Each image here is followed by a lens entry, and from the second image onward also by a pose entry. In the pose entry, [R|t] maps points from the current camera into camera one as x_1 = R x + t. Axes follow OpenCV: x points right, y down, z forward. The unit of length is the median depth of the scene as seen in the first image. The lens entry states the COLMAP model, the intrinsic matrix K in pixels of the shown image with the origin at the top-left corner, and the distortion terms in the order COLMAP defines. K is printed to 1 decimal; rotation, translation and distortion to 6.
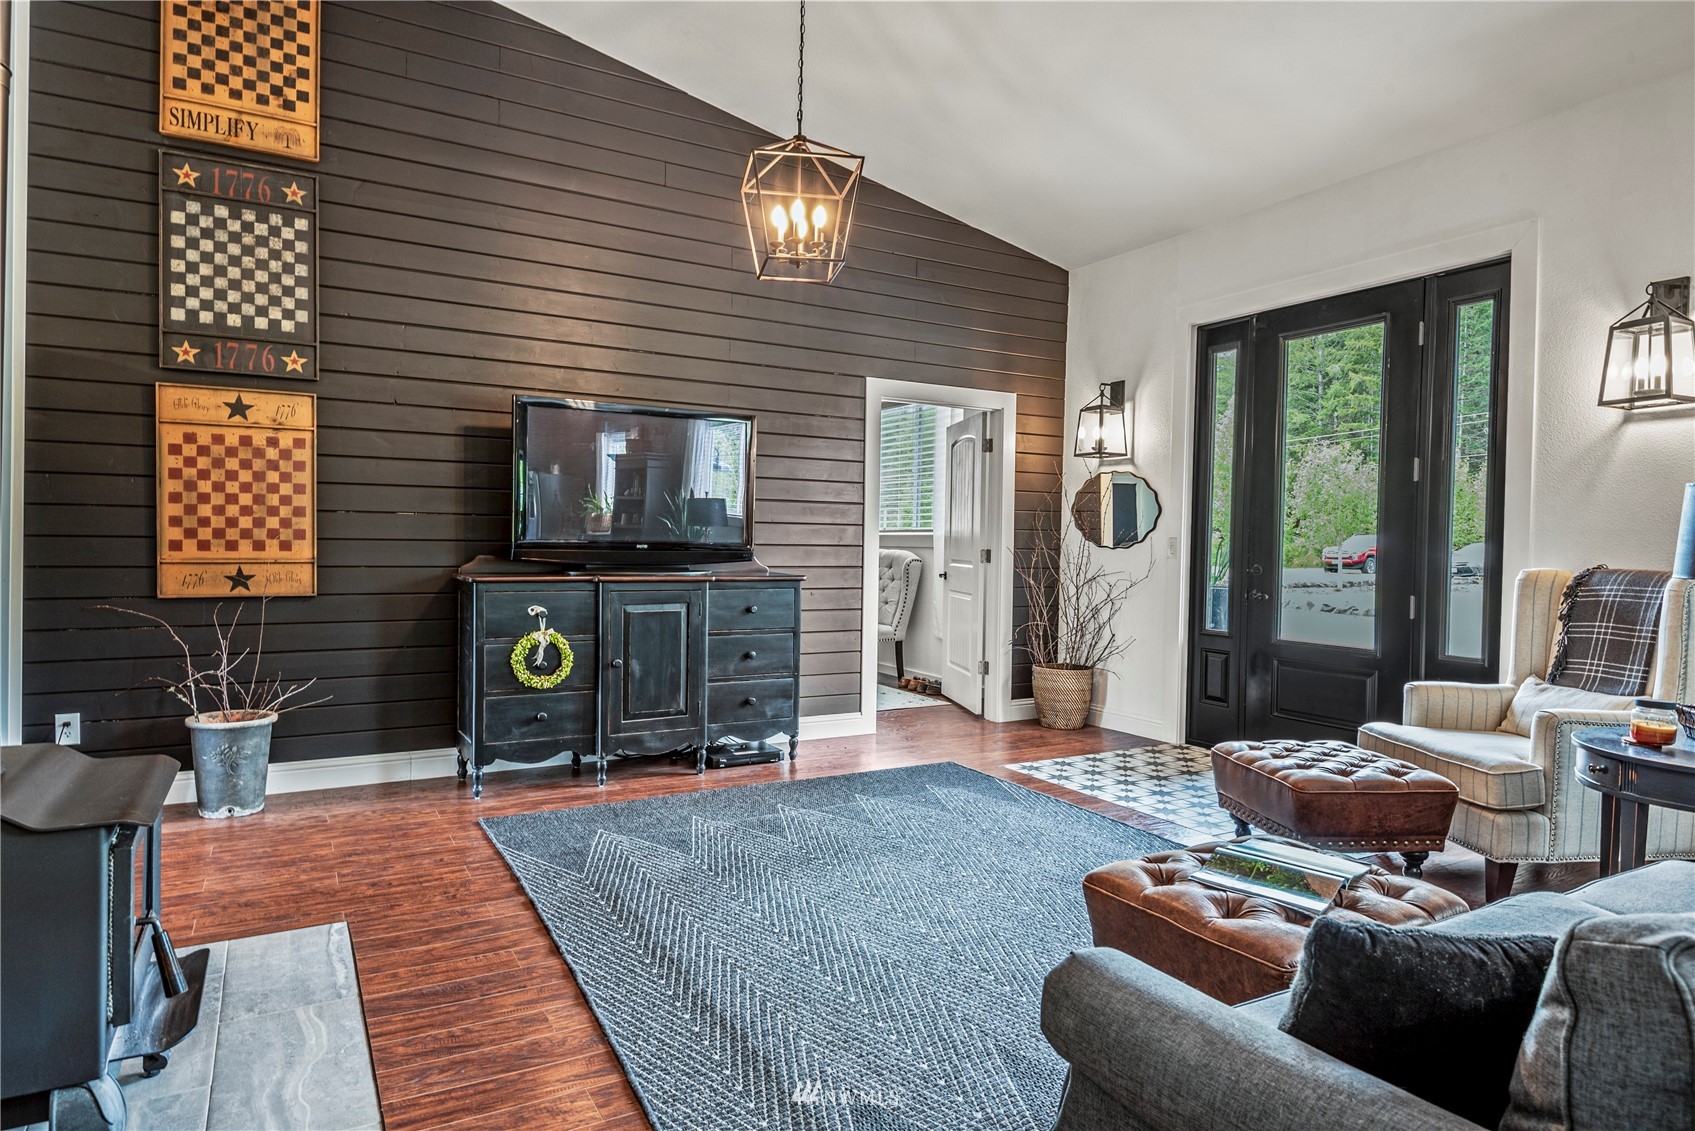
lens RADIAL K [[965.2, 0, 847.5], [0, 965.2, 565.5], [0, 0, 1]] dist [0.001271, 0.000404]
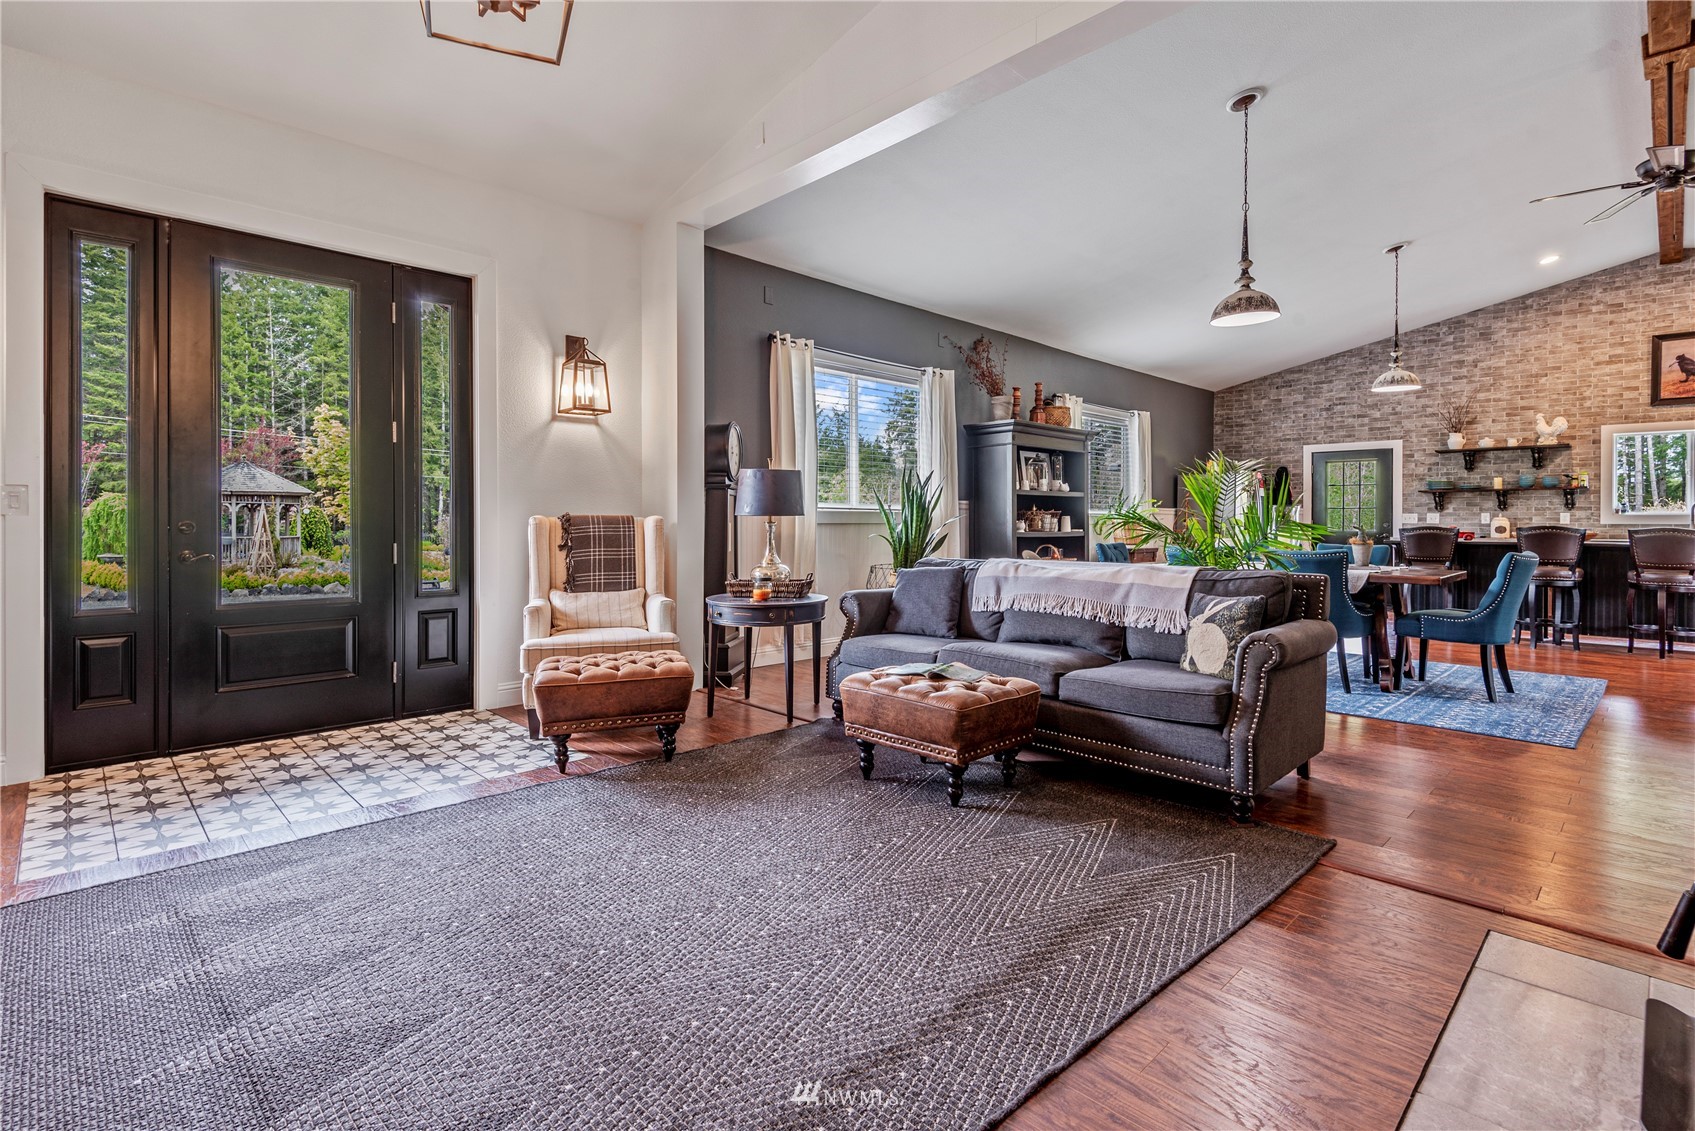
lens RADIAL K [[795.9, 0, 846.7], [0, 795.9, 529.3], [0, 0, 1]] dist [-0.001912, -0.008457]
pose [[-0.252415, -0.023439, 0.967335, -0.494542], [0.022287, 0.999301, 0.030029, -0.001721], [-0.967362, 0.029139, -0.251716, 0.791487]]
